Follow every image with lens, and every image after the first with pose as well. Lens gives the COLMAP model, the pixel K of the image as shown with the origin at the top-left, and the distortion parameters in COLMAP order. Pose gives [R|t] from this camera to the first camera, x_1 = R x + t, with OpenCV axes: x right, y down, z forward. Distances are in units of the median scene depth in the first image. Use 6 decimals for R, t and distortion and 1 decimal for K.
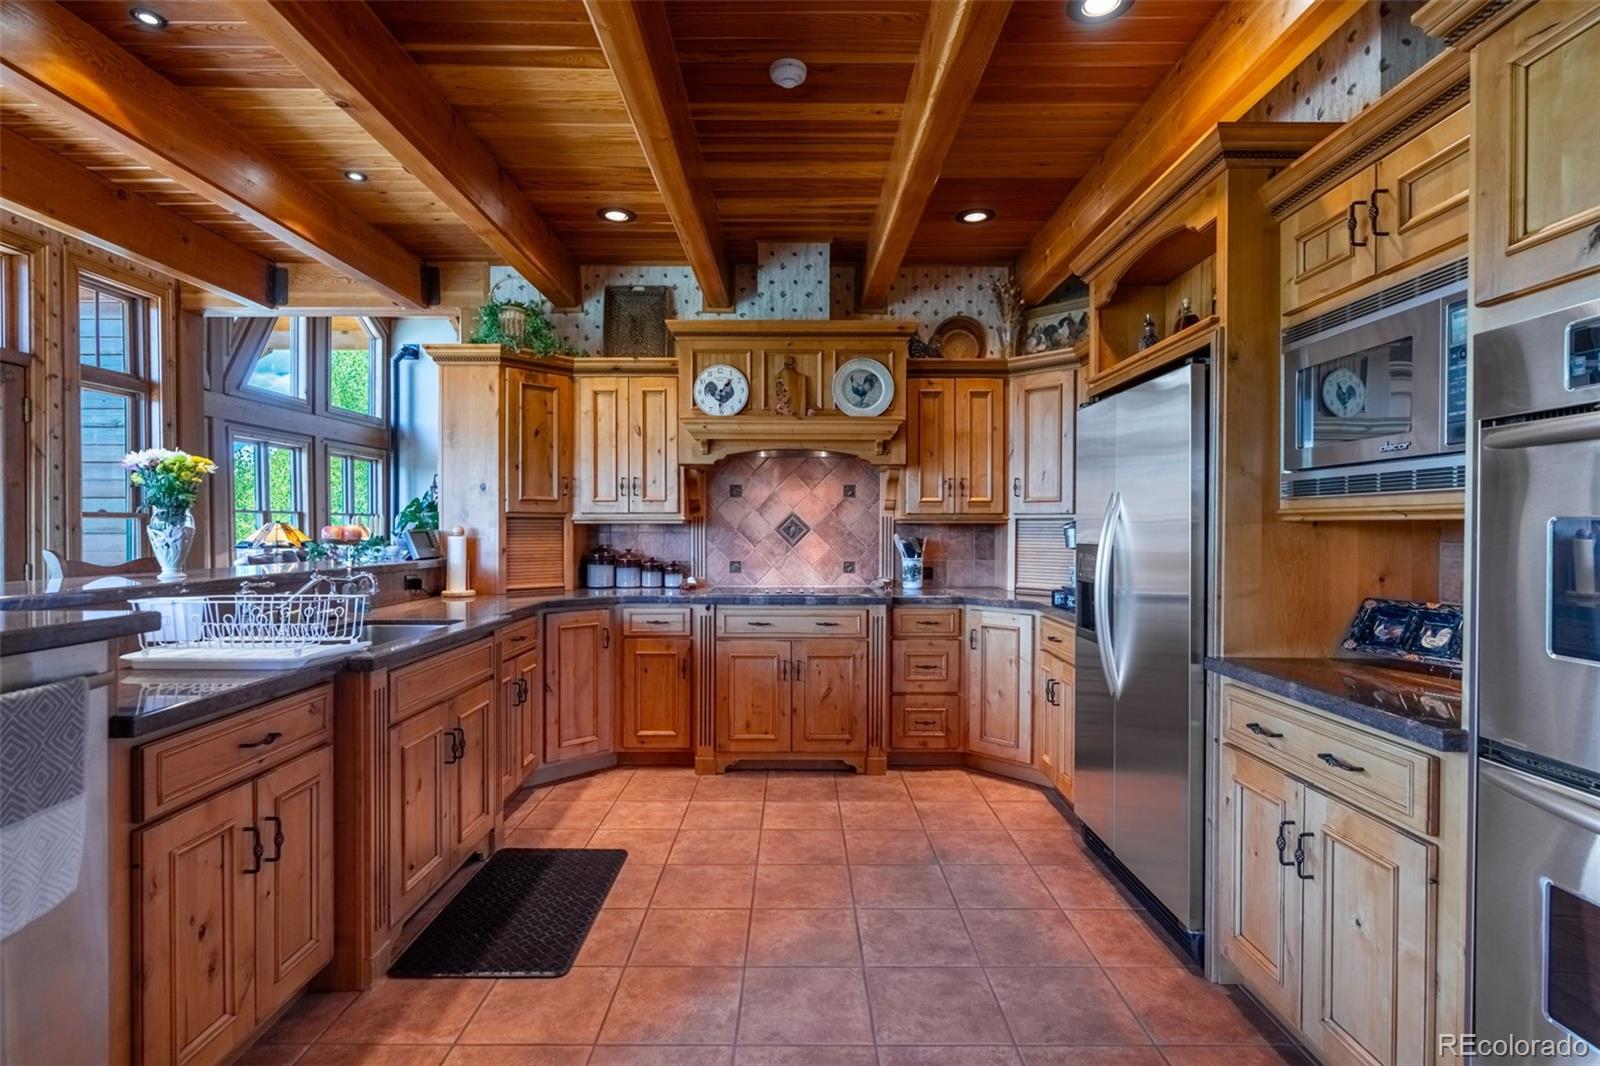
lens RADIAL K [[786.1, 0, 777.9], [0, 786.1, 531.4], [0, 0, 1]] dist [-0.001016, -0.000128]
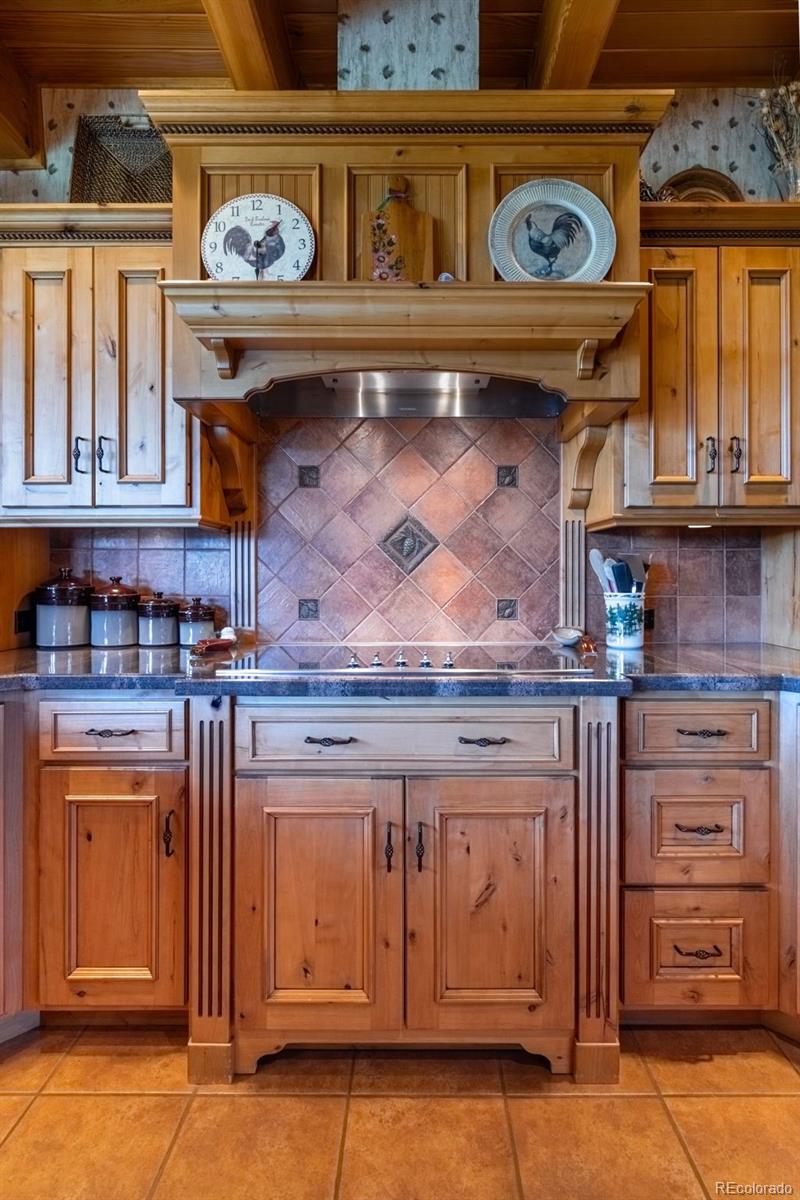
lens RADIAL K [[549.8, 0, 399.5], [0, 549.8, 575.2], [0, 0, 1]] dist [-0.002475, -0.000086]
pose [[0.999995, -0.002015, -0.002594, 0.014875], [0.001998, 0.999975, -0.006764, 0.025871], [0.002608, 0.006759, 0.999974, 0.661000]]
